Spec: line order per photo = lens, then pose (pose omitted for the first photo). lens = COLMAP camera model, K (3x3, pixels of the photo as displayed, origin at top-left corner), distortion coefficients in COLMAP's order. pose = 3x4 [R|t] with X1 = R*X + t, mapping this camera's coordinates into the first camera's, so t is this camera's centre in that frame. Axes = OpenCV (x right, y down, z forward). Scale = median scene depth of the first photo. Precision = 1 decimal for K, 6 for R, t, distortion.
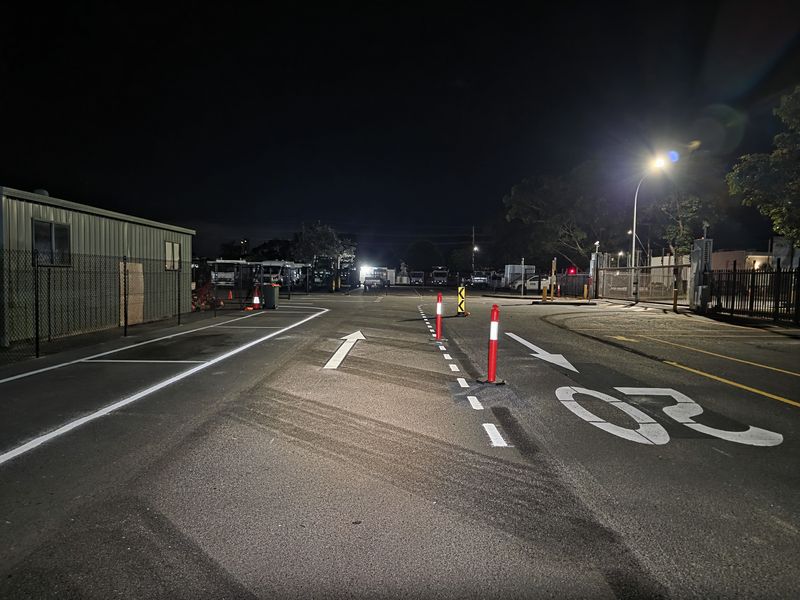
lens RADIAL K [[540.7, 0, 400.0], [0, 540.7, 300.0], [0, 0, 1]] dist [0.043077, -0.001408]
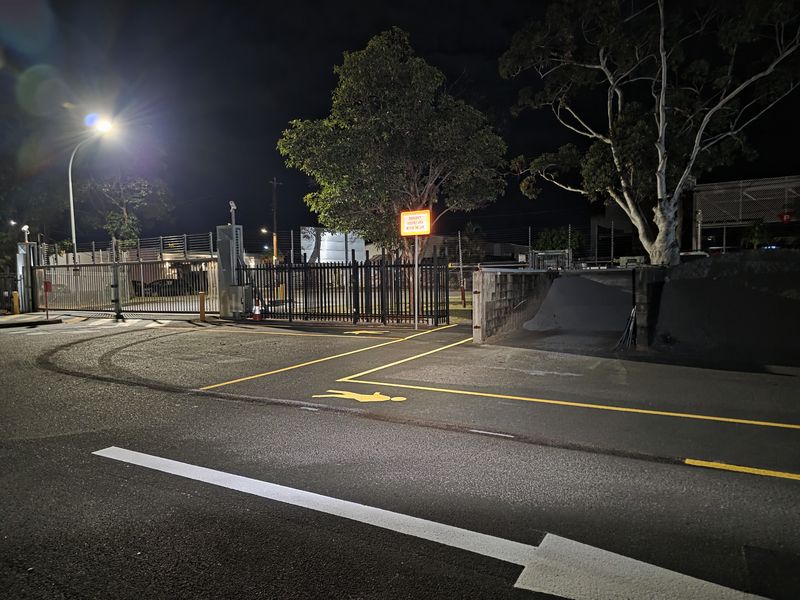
lens RADIAL K [[540.7, 0, 400.0], [0, 540.7, 300.0], [0, 0, 1]] dist [0.043077, -0.001408]
pose [[0.496393, -0.064794, 0.865677, 0.002406], [0.064939, 0.997188, 0.037400, -0.015203], [-0.865666, 0.037651, 0.499204, 0.328641]]
